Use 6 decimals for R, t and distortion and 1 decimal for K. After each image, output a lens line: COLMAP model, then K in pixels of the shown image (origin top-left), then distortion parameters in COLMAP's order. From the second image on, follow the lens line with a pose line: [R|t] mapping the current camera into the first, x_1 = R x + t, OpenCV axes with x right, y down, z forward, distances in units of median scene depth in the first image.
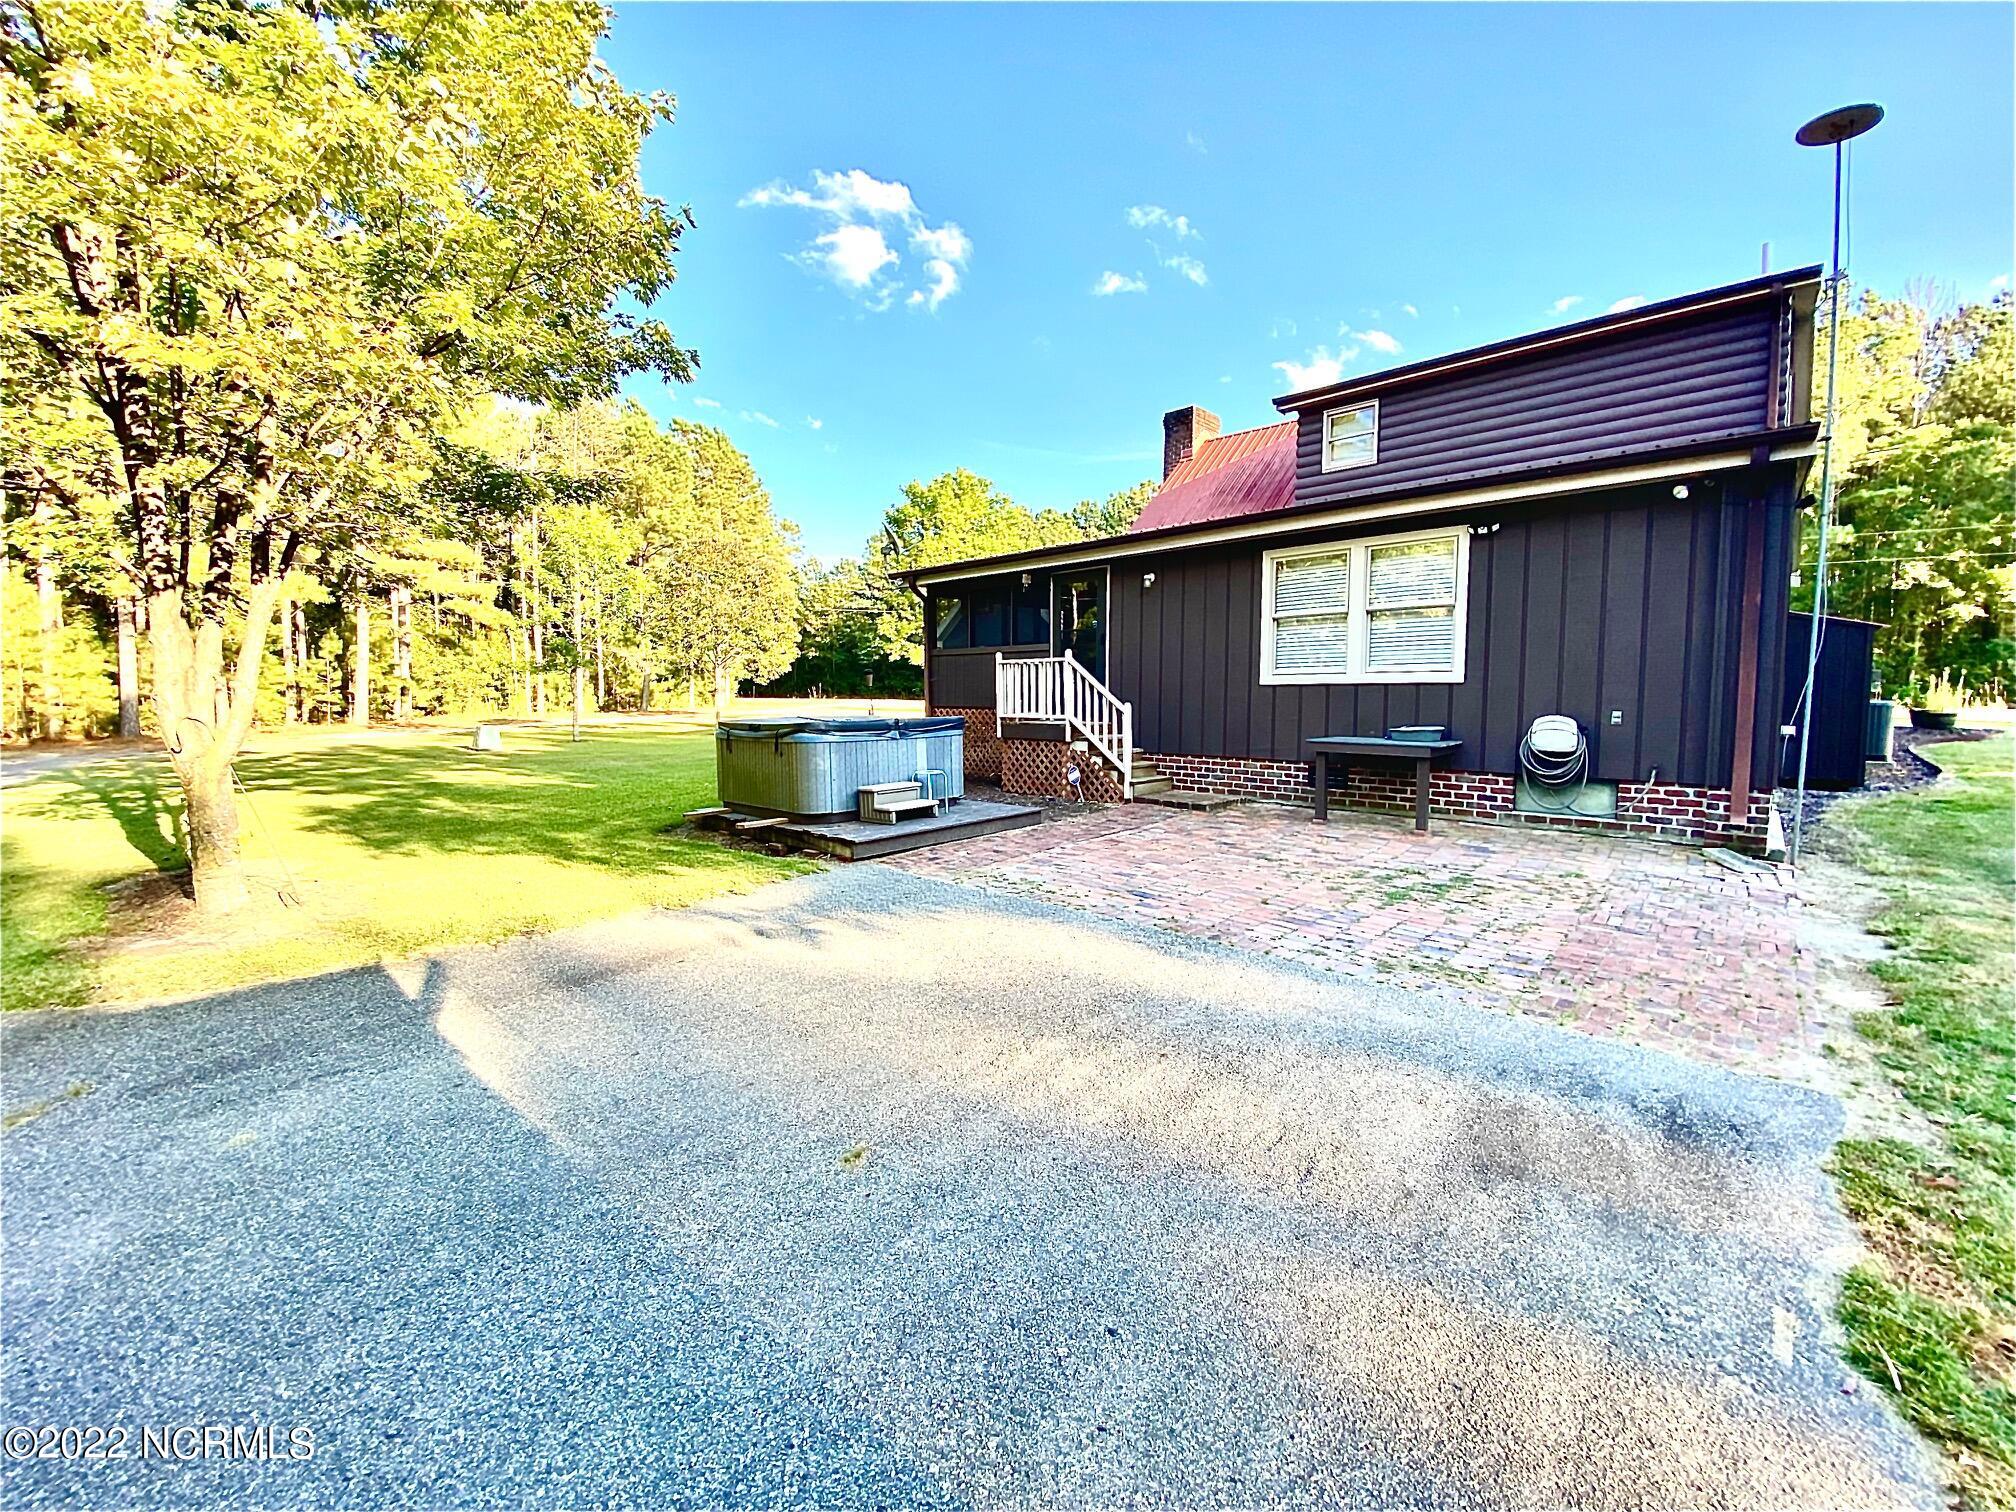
lens RADIAL K [[810.9, 0, 1011.5], [0, 810.9, 754.7], [0, 0, 1]] dist [0.019123, -0.020177]
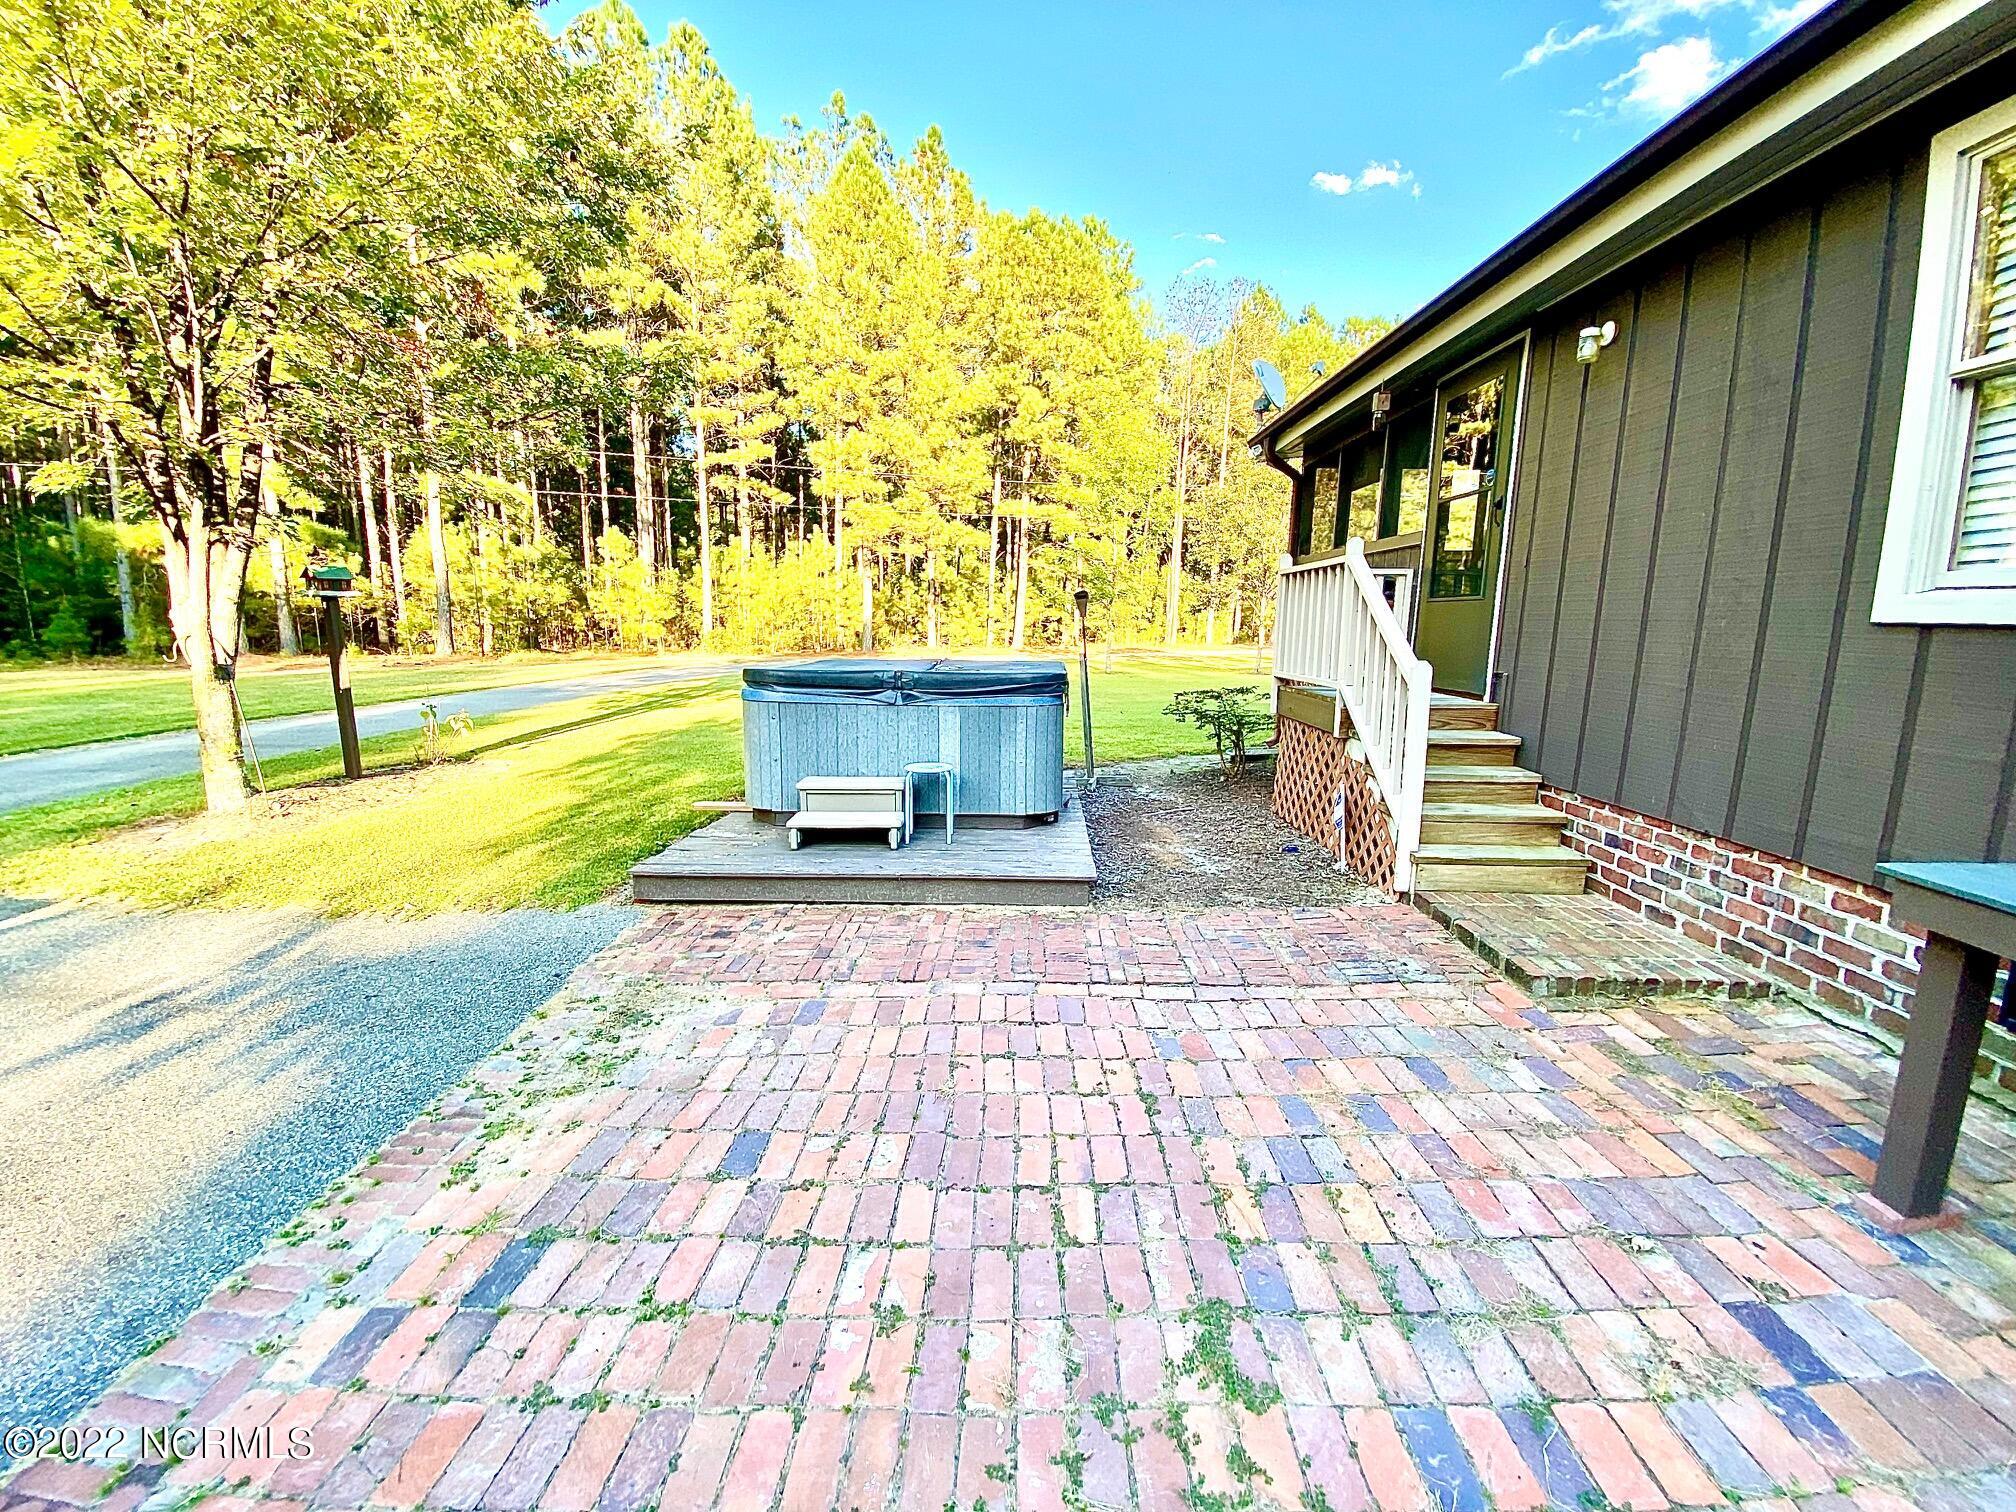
lens RADIAL K [[810.9, 0, 1011.5], [0, 810.9, 754.7], [0, 0, 1]] dist [0.019123, -0.020177]
pose [[0.677991, 0.131815, -0.723155, 0.315074], [-0.073641, 0.991021, 0.111600, -0.049780], [0.731372, -0.022410, 0.681611, 0.588629]]
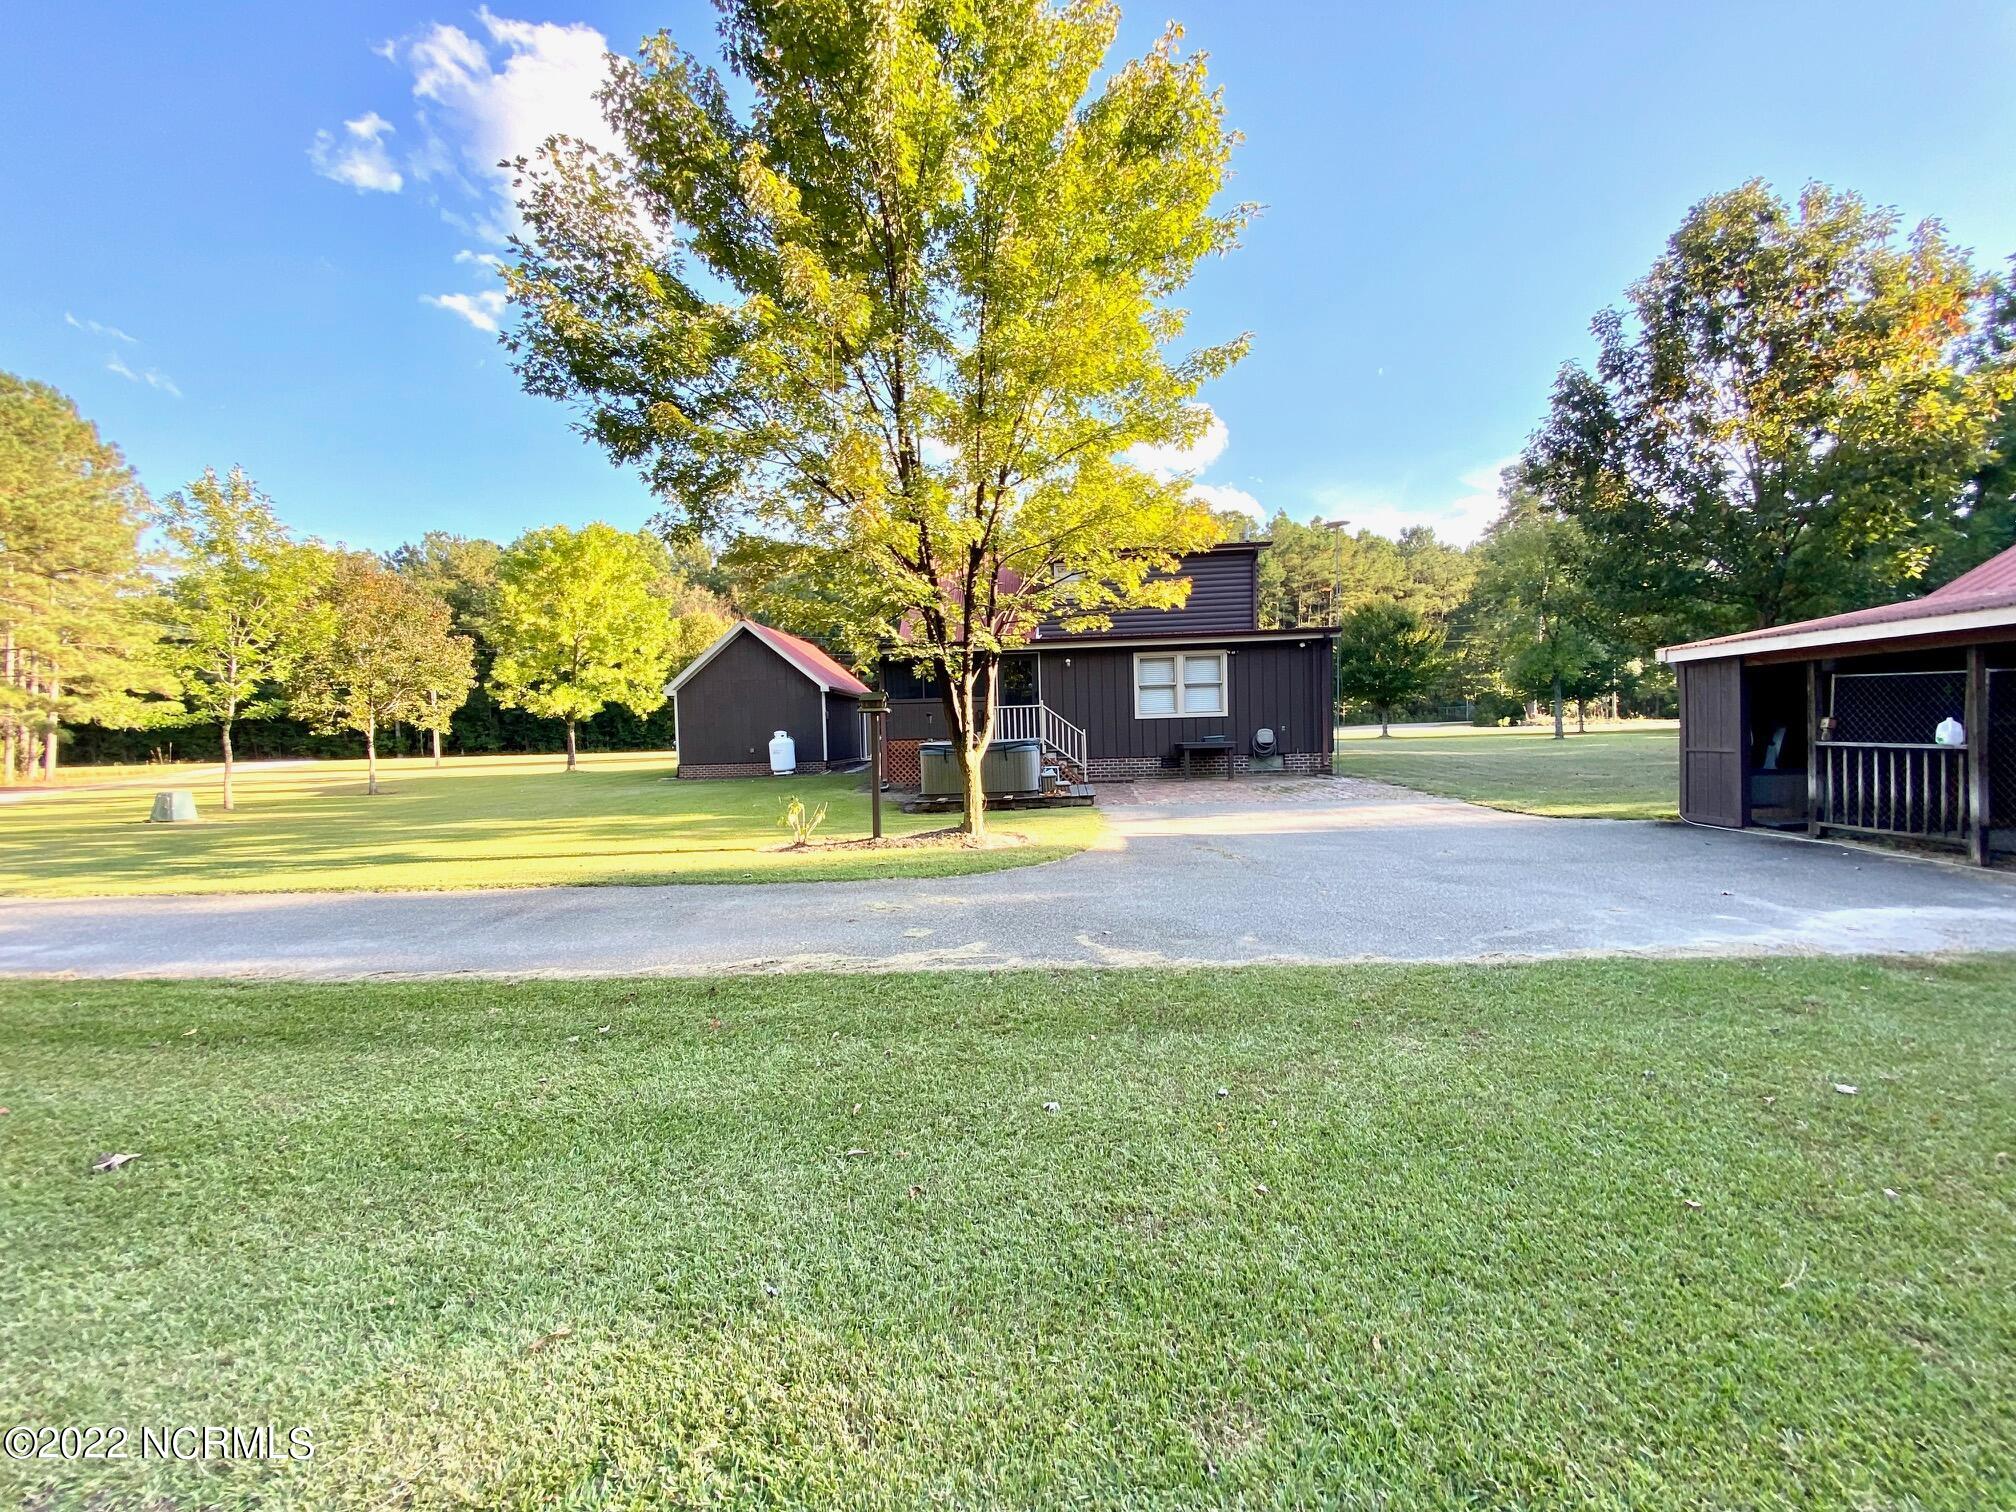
lens RADIAL K [[810.9, 0, 1011.5], [0, 810.9, 754.7], [0, 0, 1]] dist [0.019123, -0.020177]
pose [[0.758765, -0.036584, 0.650336, -1.231323], [0.075878, 0.996588, -0.032467, 0.041601], [-0.646929, 0.073981, 0.758953, -0.305570]]
